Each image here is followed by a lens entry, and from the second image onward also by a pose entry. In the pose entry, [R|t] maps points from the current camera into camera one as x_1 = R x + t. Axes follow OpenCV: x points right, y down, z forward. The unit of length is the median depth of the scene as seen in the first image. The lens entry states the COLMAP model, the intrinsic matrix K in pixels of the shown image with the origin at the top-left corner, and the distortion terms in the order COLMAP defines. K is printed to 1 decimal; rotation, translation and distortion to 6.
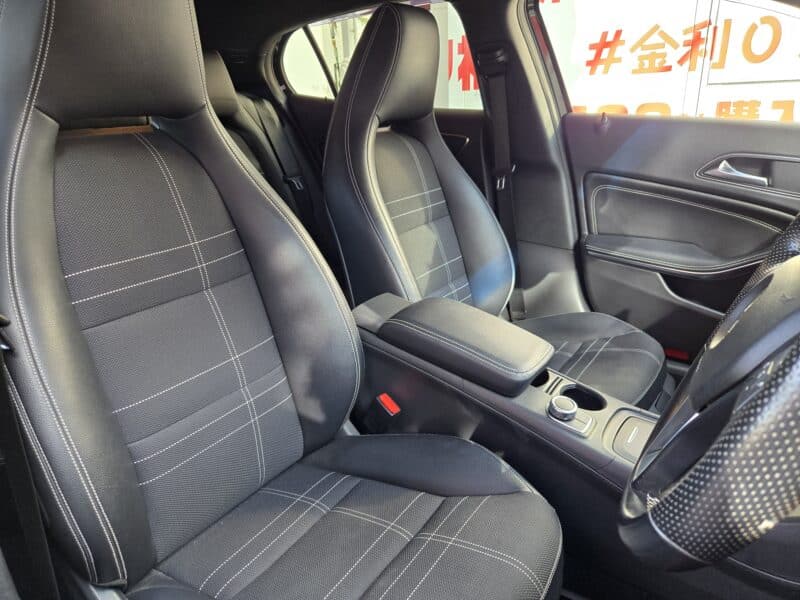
lens RADIAL K [[539.1, 0, 400.0], [0, 539.1, 300.0], [0, 0, 1]] dist [0.053003, -0.046787]
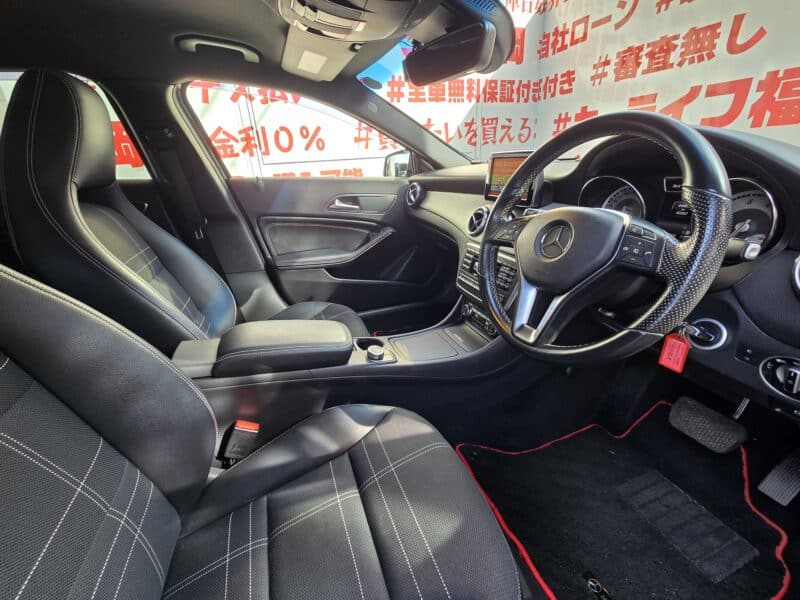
lens RADIAL K [[325.9, 0, 399.0], [0, 325.9, 296.1], [0, 0, 1]] dist [-0.002903, -0.000210]
pose [[0.553168, -0.315945, 0.770833, -0.194295], [0.324328, 0.933966, 0.150064, -0.042340], [-0.767343, 0.166992, 0.619110, 0.191242]]
